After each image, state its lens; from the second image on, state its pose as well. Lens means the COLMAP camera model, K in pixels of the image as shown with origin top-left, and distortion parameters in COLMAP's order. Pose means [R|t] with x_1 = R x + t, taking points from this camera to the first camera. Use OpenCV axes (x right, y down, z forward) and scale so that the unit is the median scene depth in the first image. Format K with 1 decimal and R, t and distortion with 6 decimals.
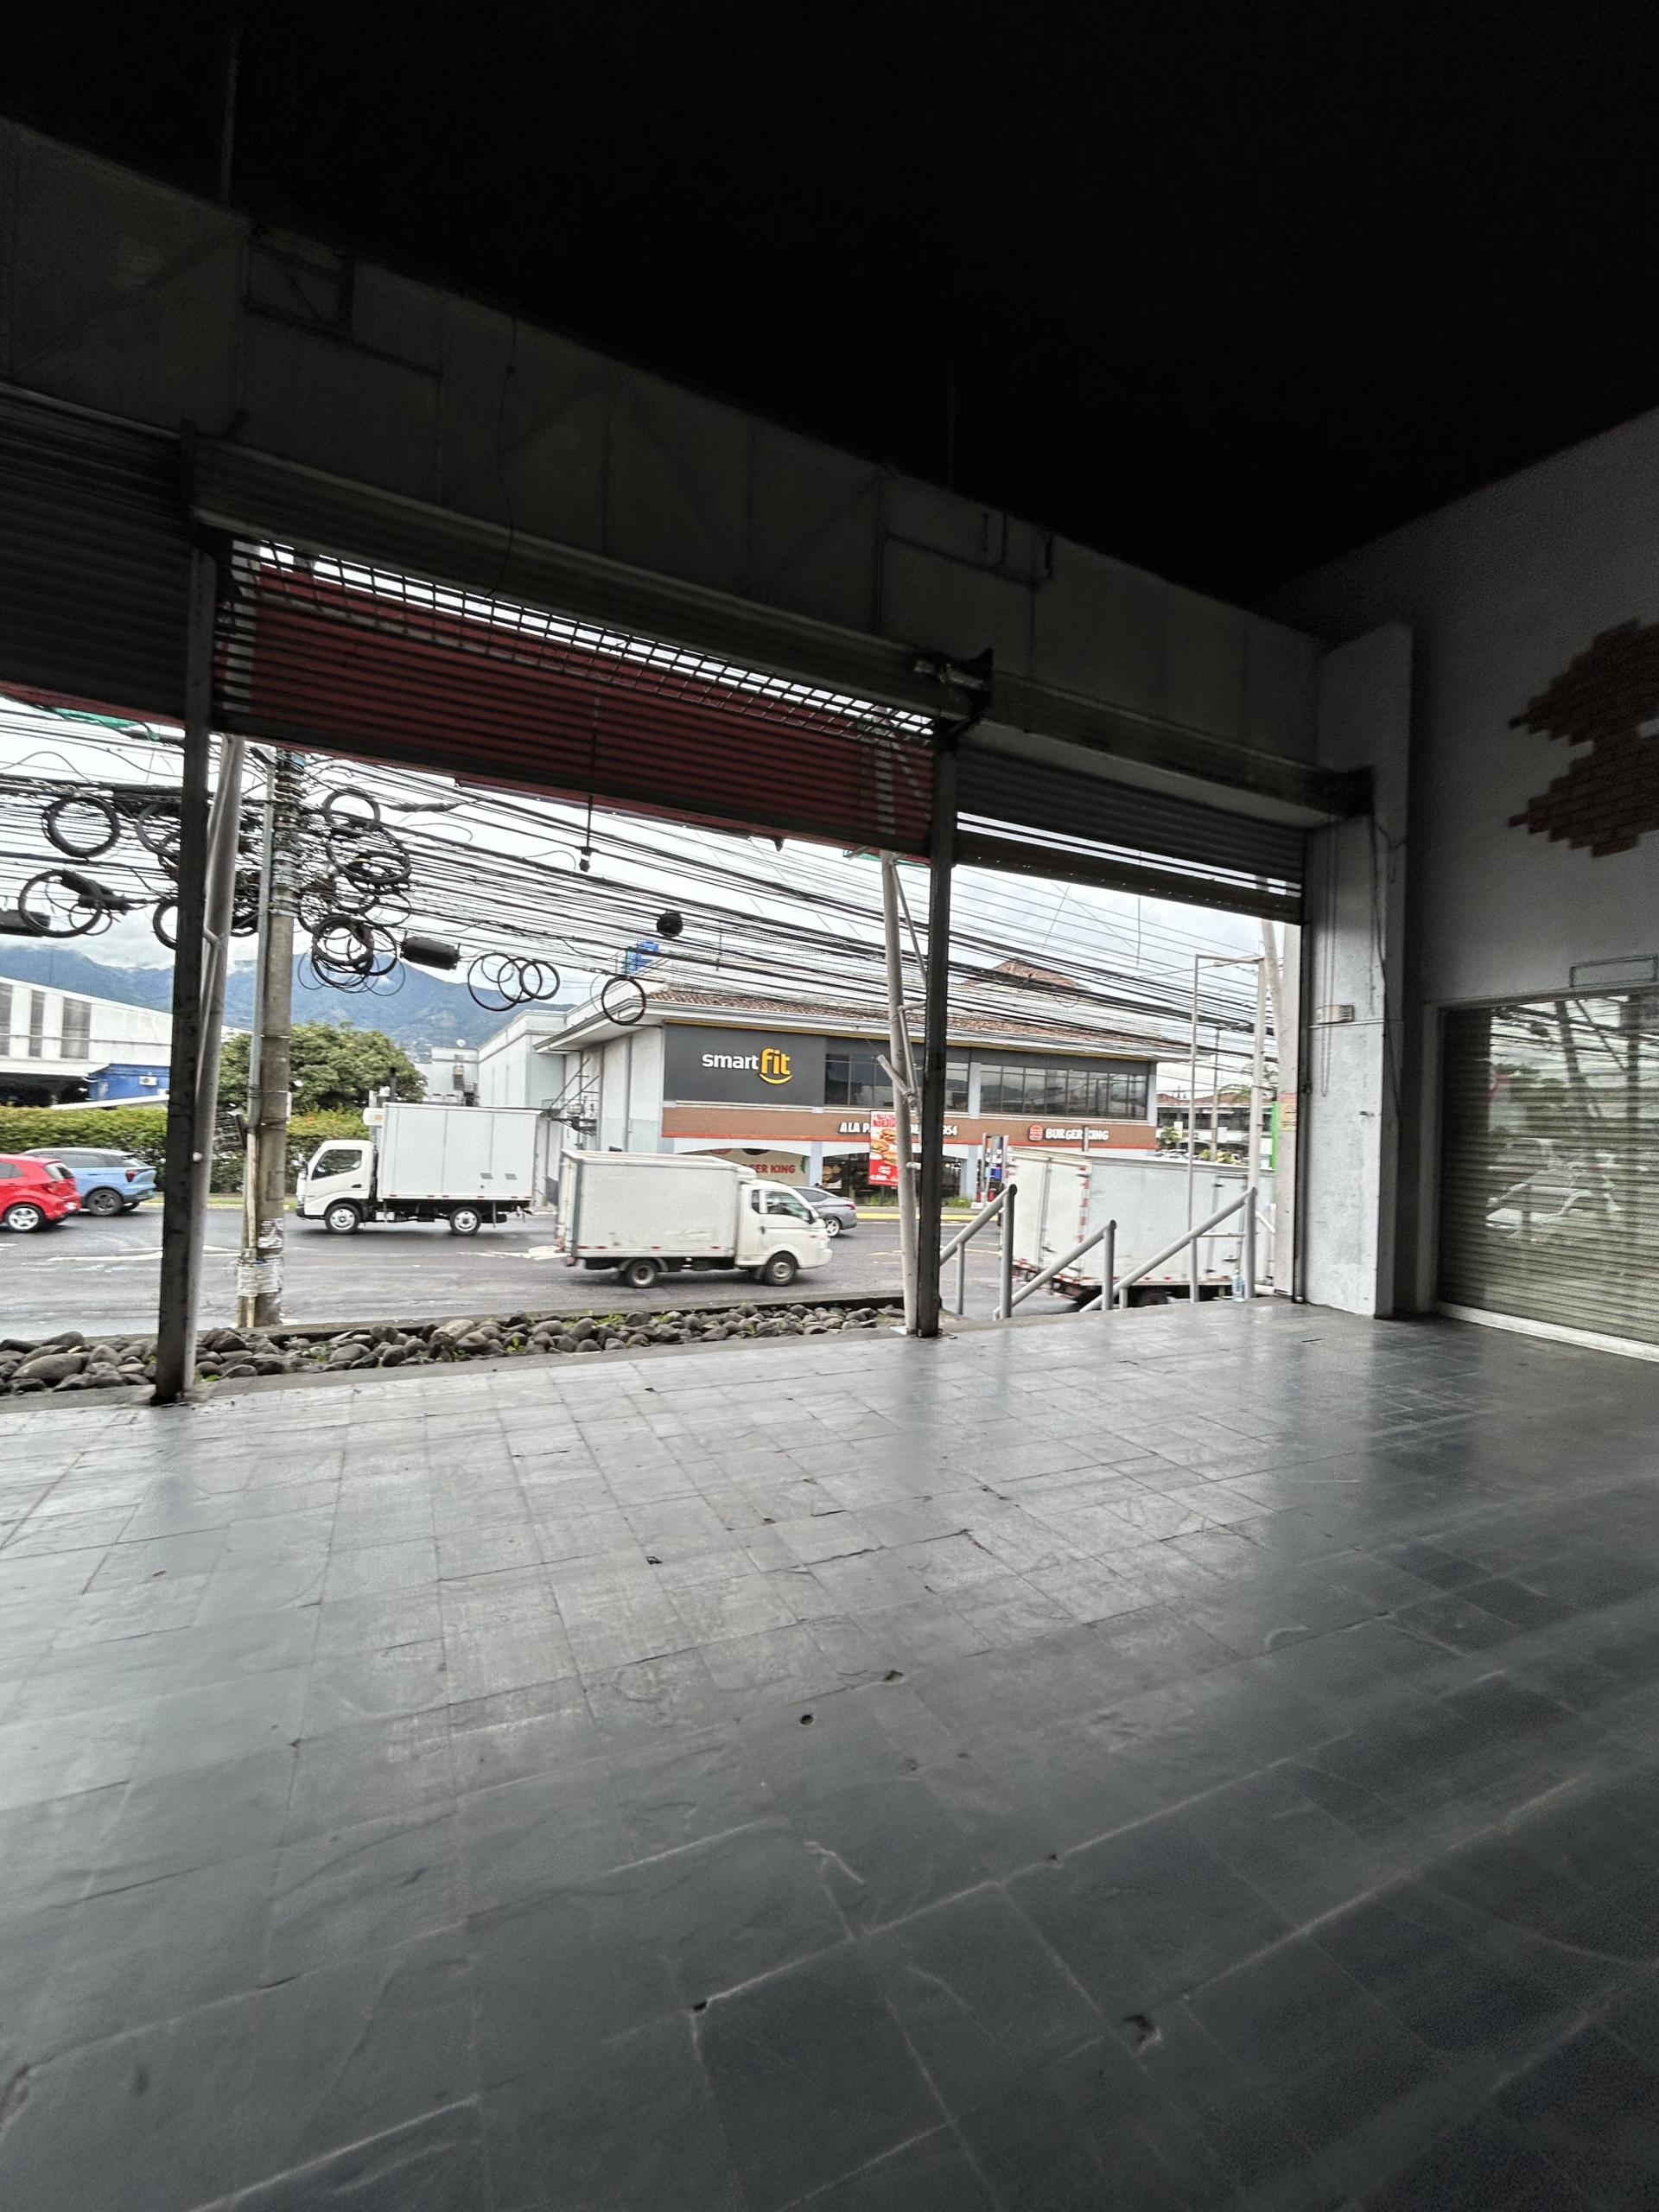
lens RADIAL K [[896.5, 0, 832.2], [0, 896.5, 1109.0], [0, 0, 1]] dist [-0.000869, 0.000723]
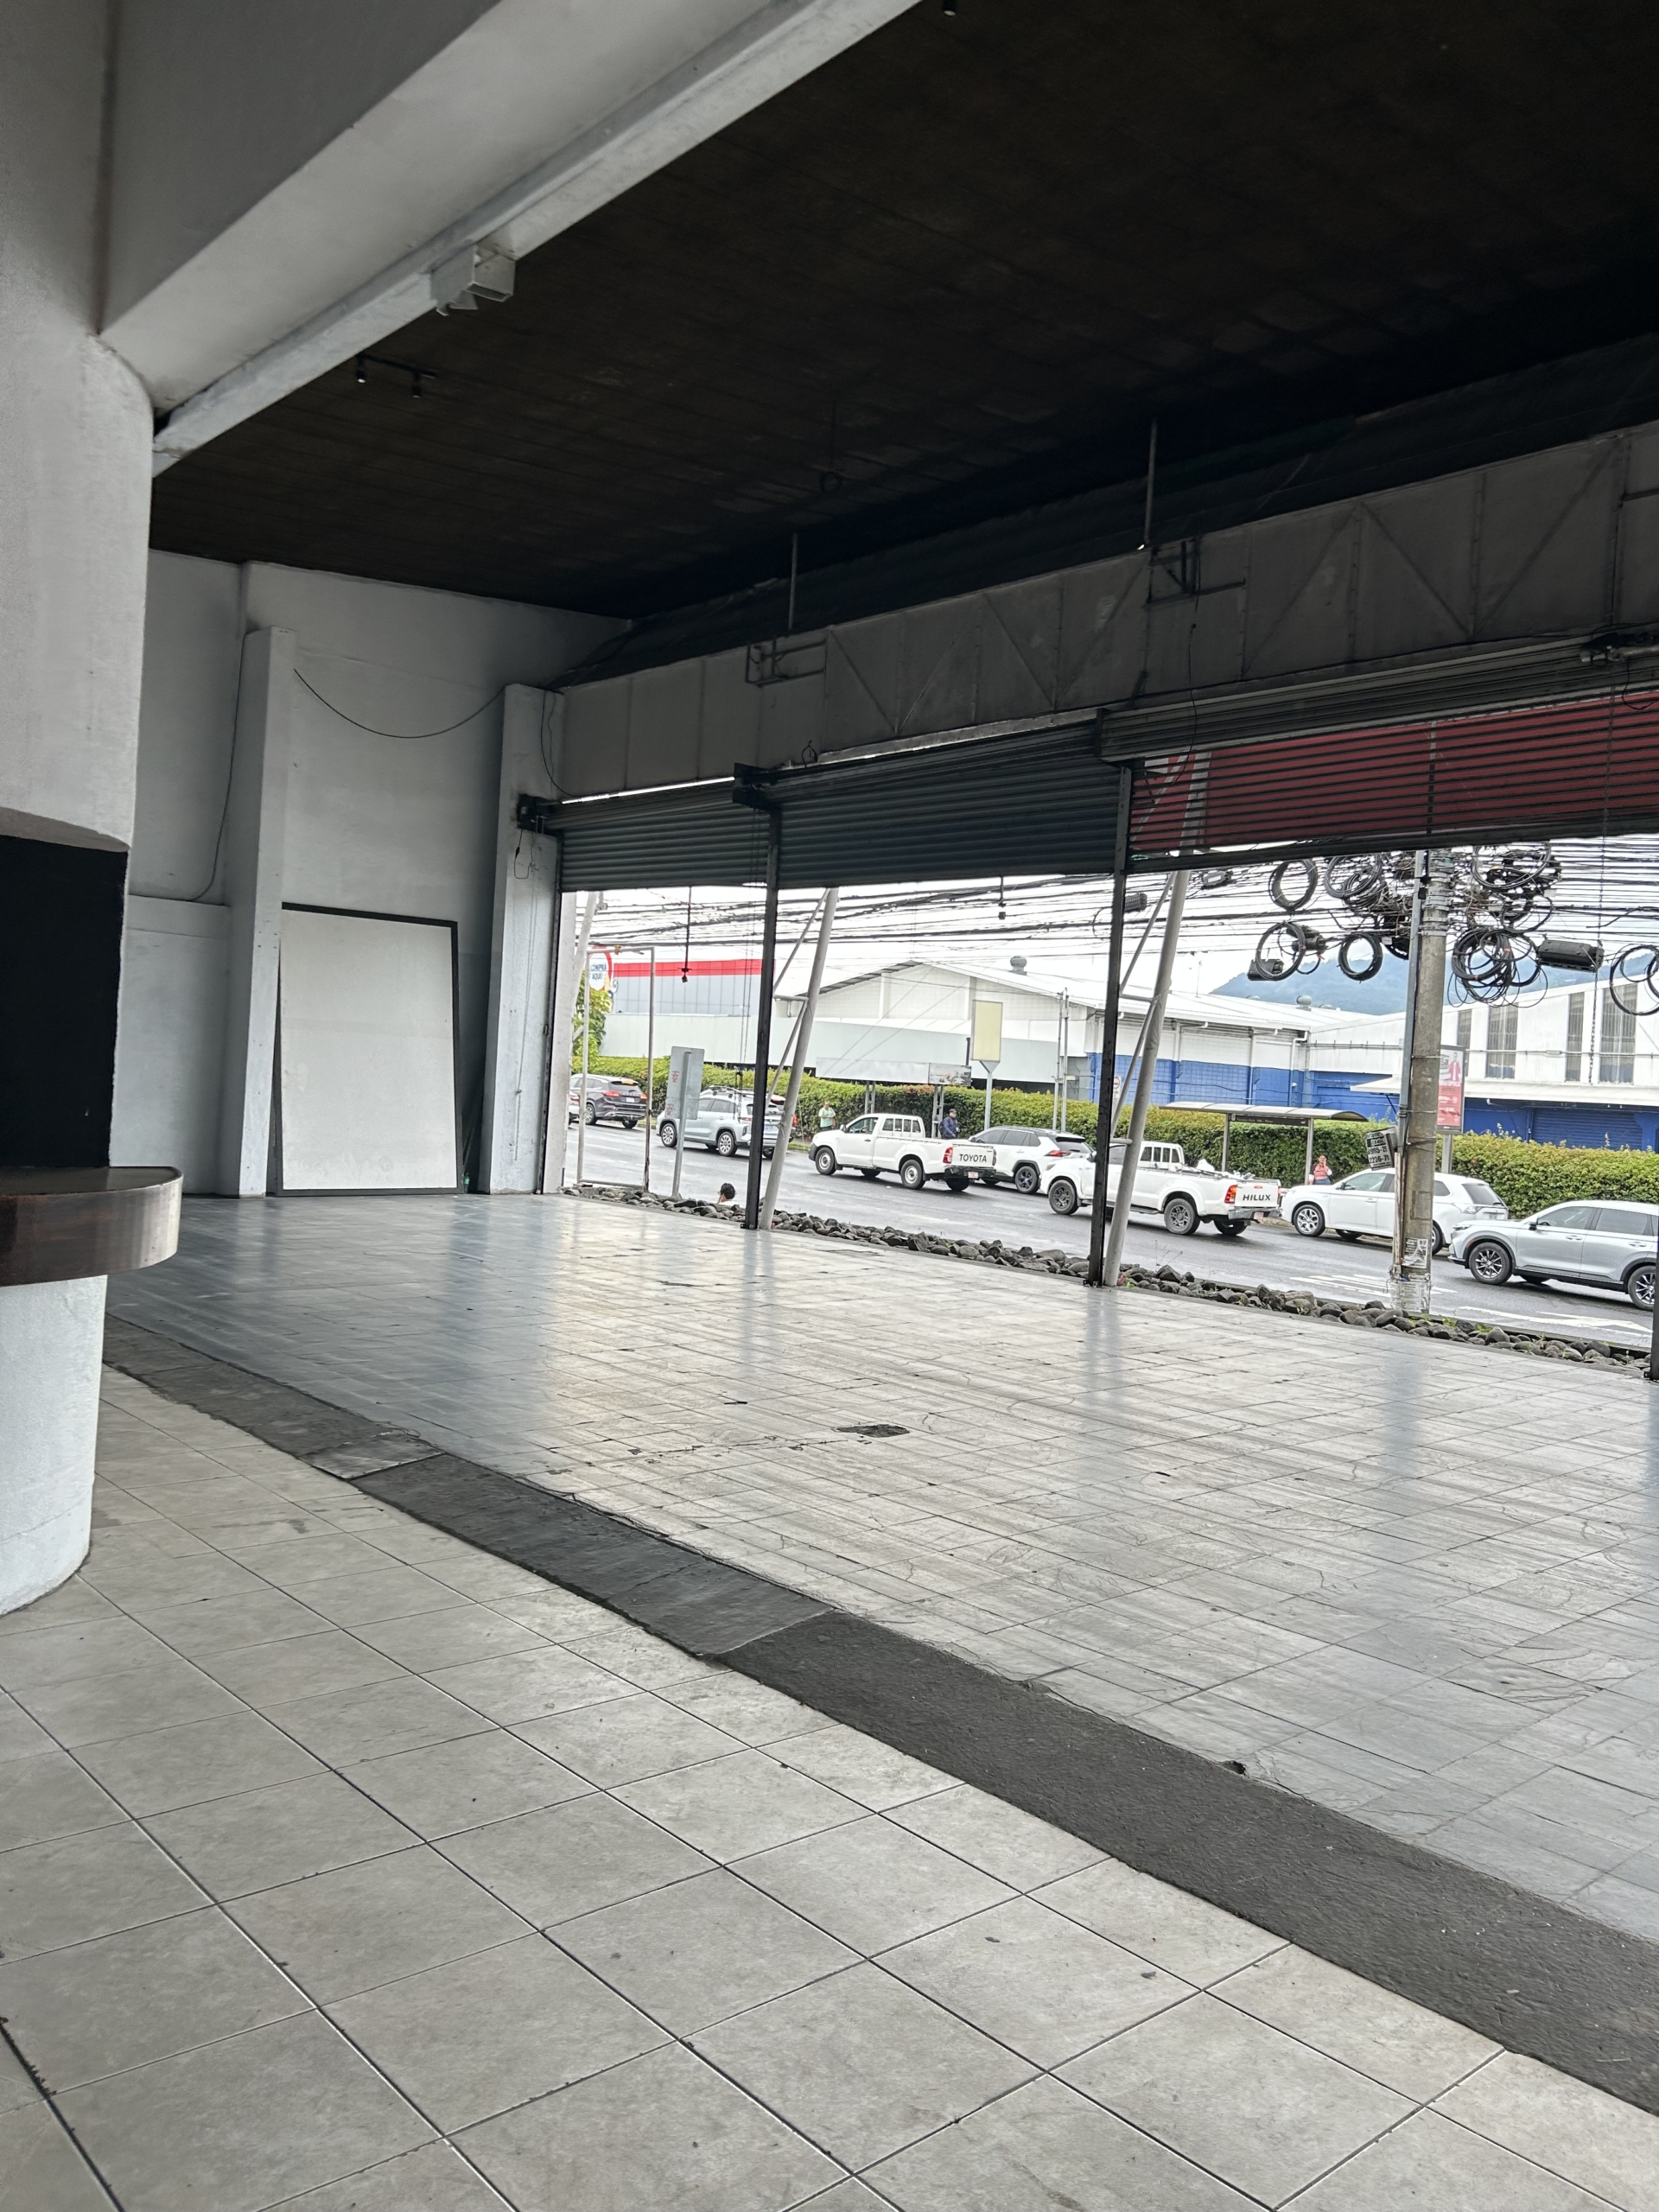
lens RADIAL K [[1660.7, 0, 828.2], [0, 1660.7, 1091.4], [0, 0, 1]] dist [0.036502, -0.039965]
pose [[0.284530, -0.013553, -0.958571, 0.979955], [-0.036810, 0.999008, -0.025051, 0.028974], [0.957960, 0.042413, 0.283749, -0.166654]]
